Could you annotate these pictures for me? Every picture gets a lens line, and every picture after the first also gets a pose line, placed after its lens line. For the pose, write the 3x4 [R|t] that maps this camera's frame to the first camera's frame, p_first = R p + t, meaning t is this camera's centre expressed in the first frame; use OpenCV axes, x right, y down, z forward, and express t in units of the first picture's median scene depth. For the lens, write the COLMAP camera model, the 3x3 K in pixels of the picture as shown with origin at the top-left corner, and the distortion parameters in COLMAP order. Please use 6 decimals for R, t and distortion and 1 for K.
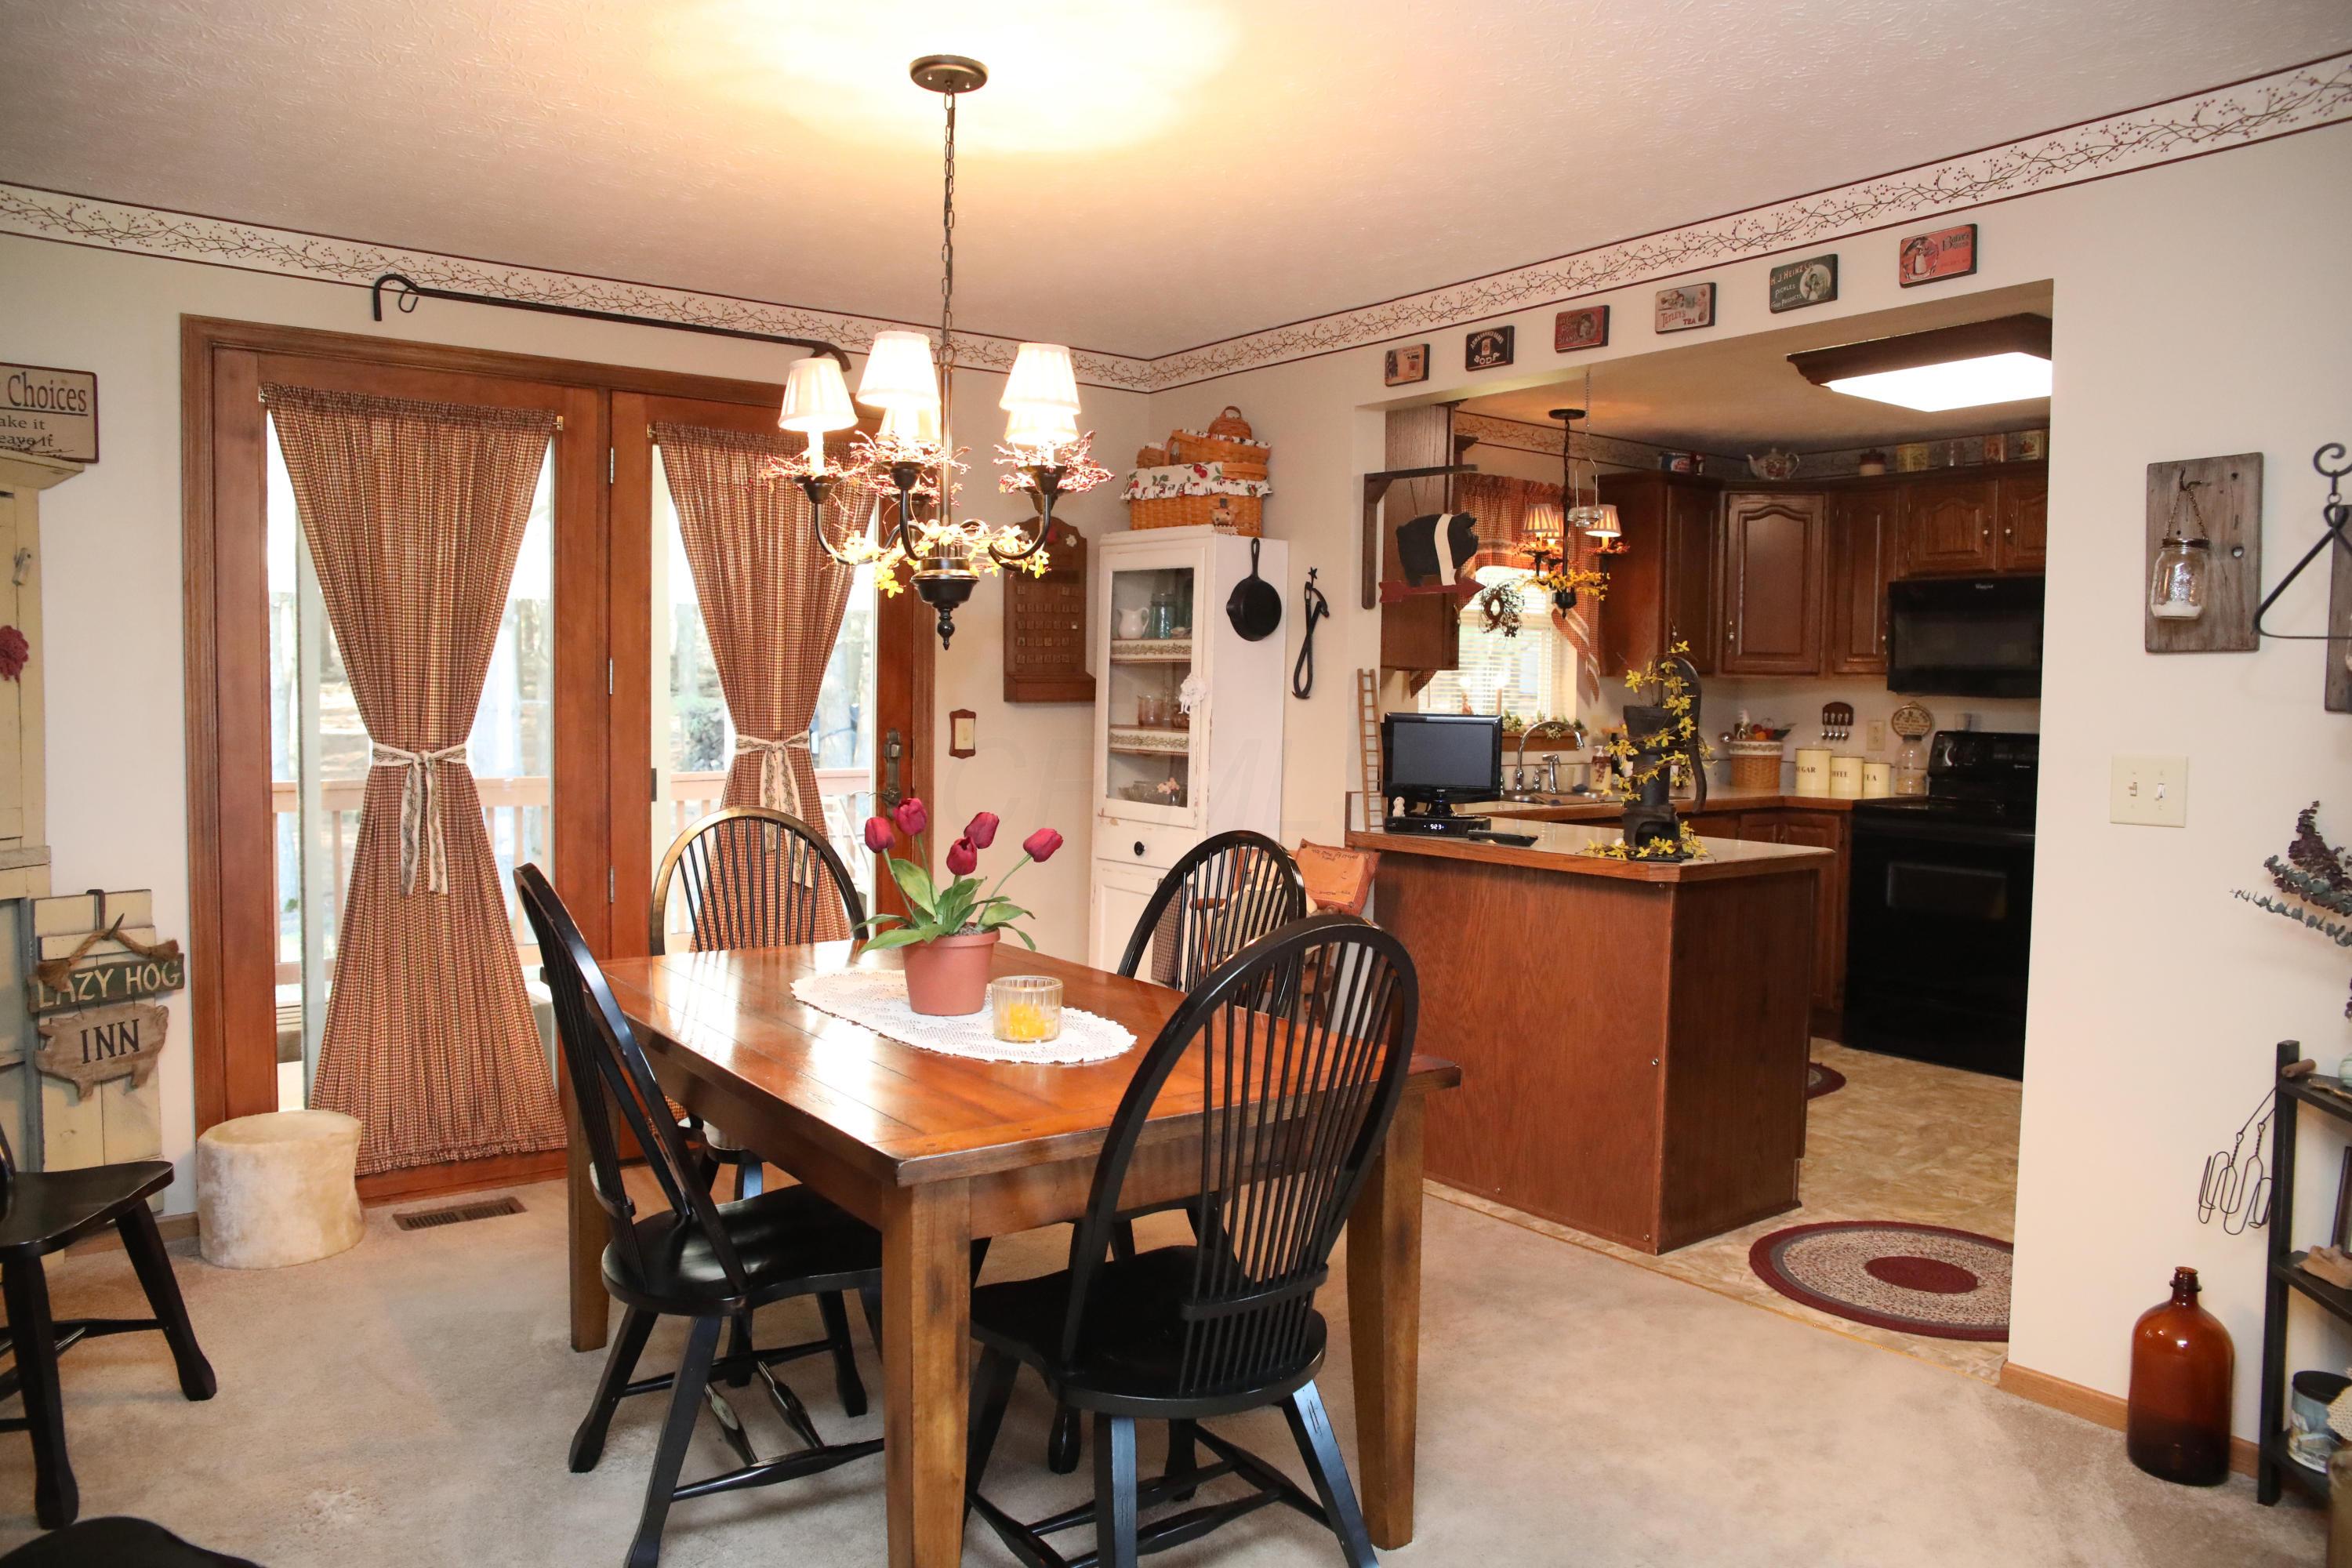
lens RADIAL K [[1604.1, 0, 1176.0], [0, 1604.1, 784.0], [0, 0, 1]] dist [-0.118724, 0.096784]
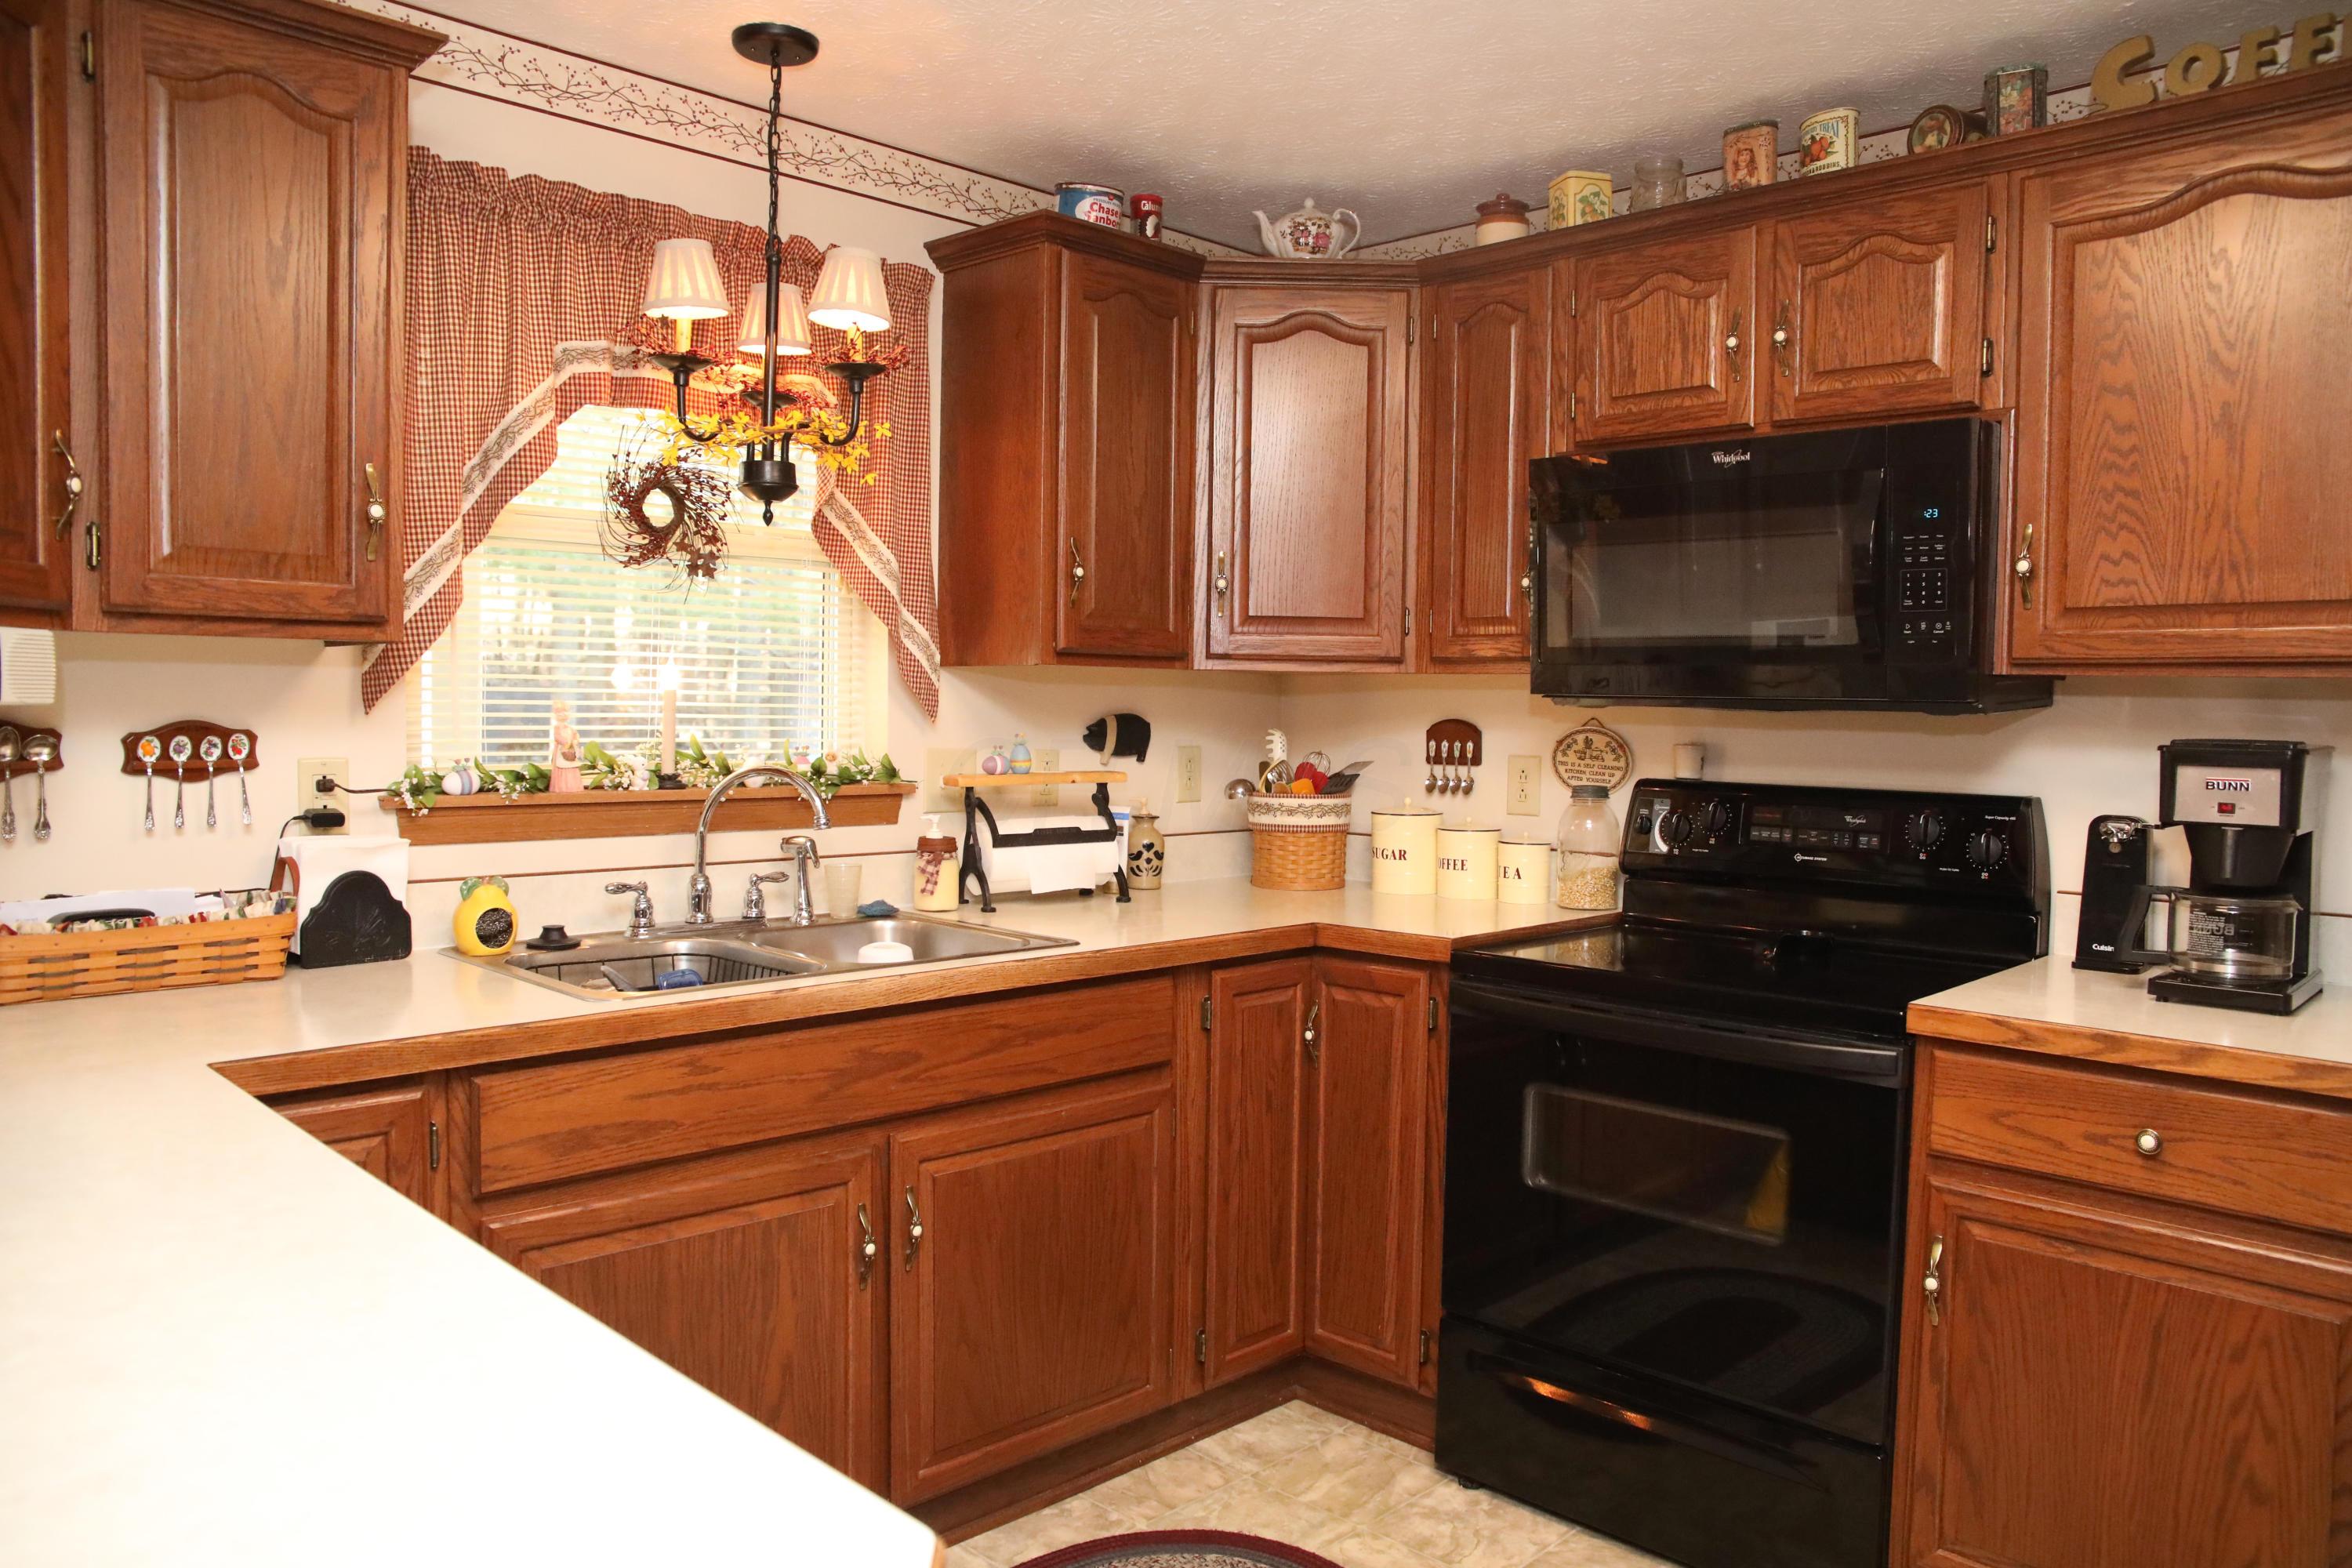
lens RADIAL K [[1617.2, 0, 1183.5], [0, 1617.2, 784.9], [0, 0, 1]] dist [-0.114281, 0.088535]
pose [[0.987999, -0.006093, 0.154343, 0.348816], [0.007258, 0.999949, -0.006980, -0.038059], [-0.154293, 0.008016, 0.987993, 0.687280]]
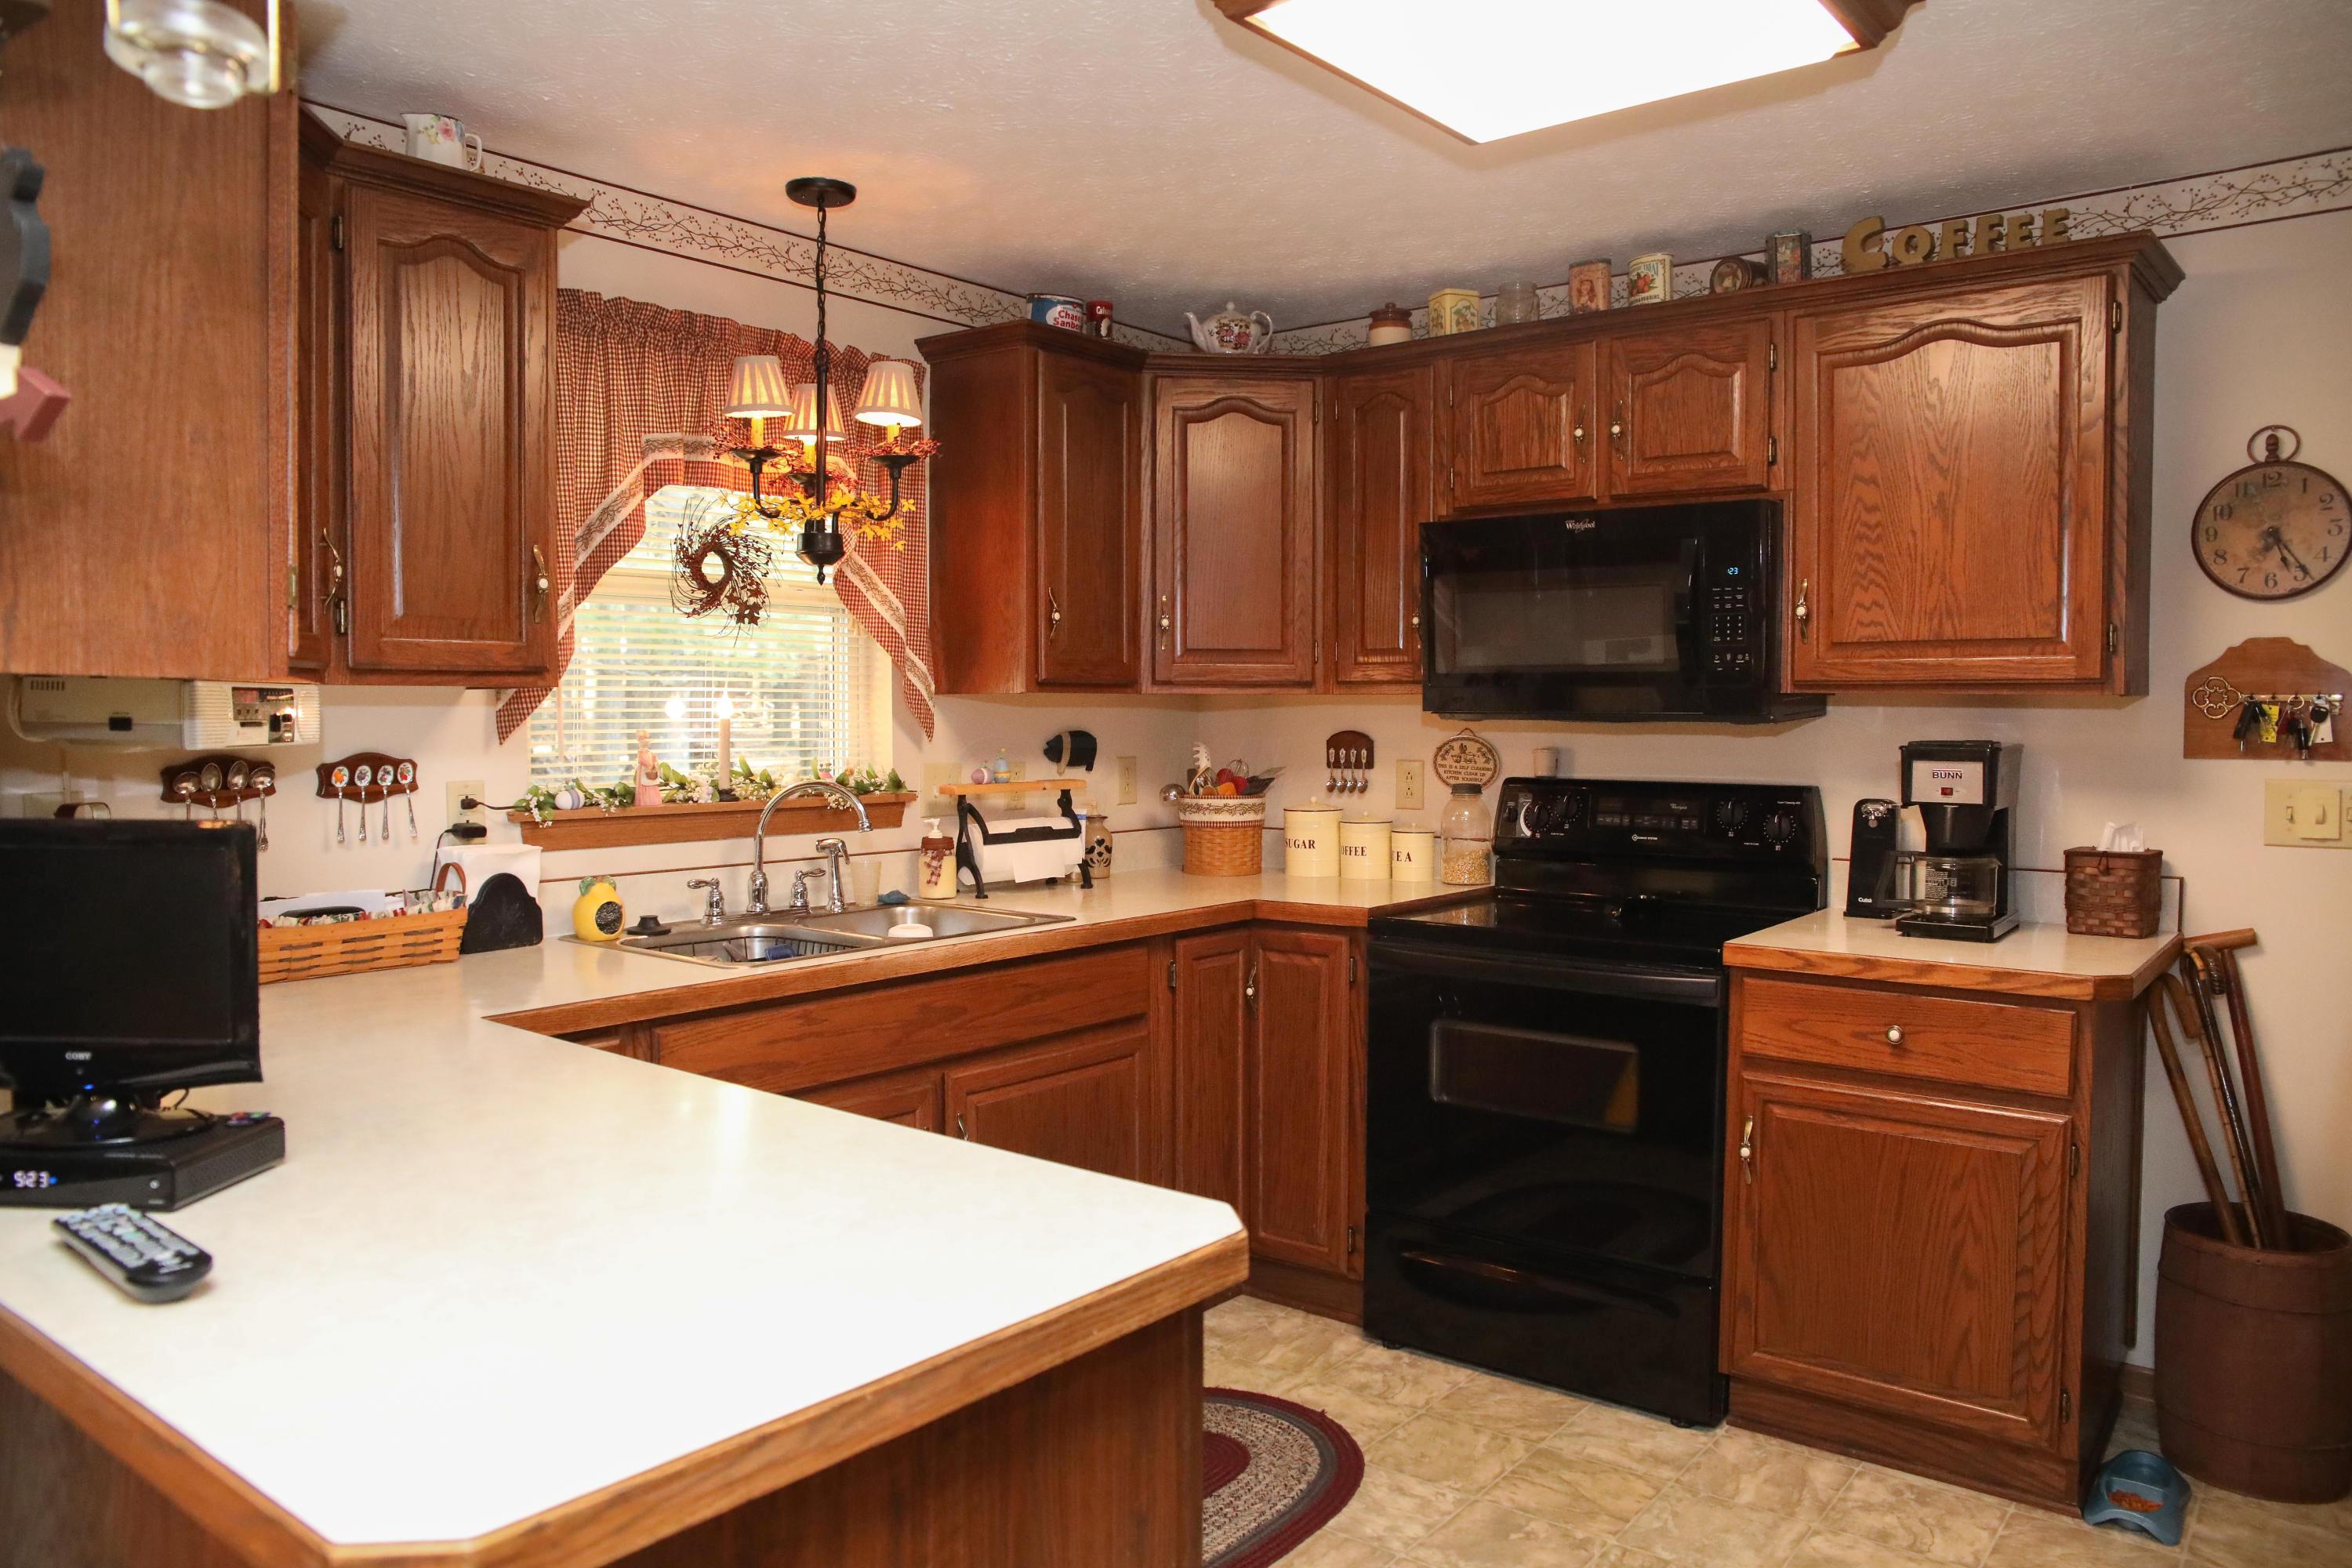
lens RADIAL K [[1604.1, 0, 1176.0], [0, 1604.1, 784.0], [0, 0, 1]] dist [-0.118724, 0.096784]
pose [[0.966526, -0.024464, 0.255401, 0.269516], [0.027398, 0.999593, -0.007934, -0.038658], [-0.255103, 0.014666, 0.966803, 0.573524]]
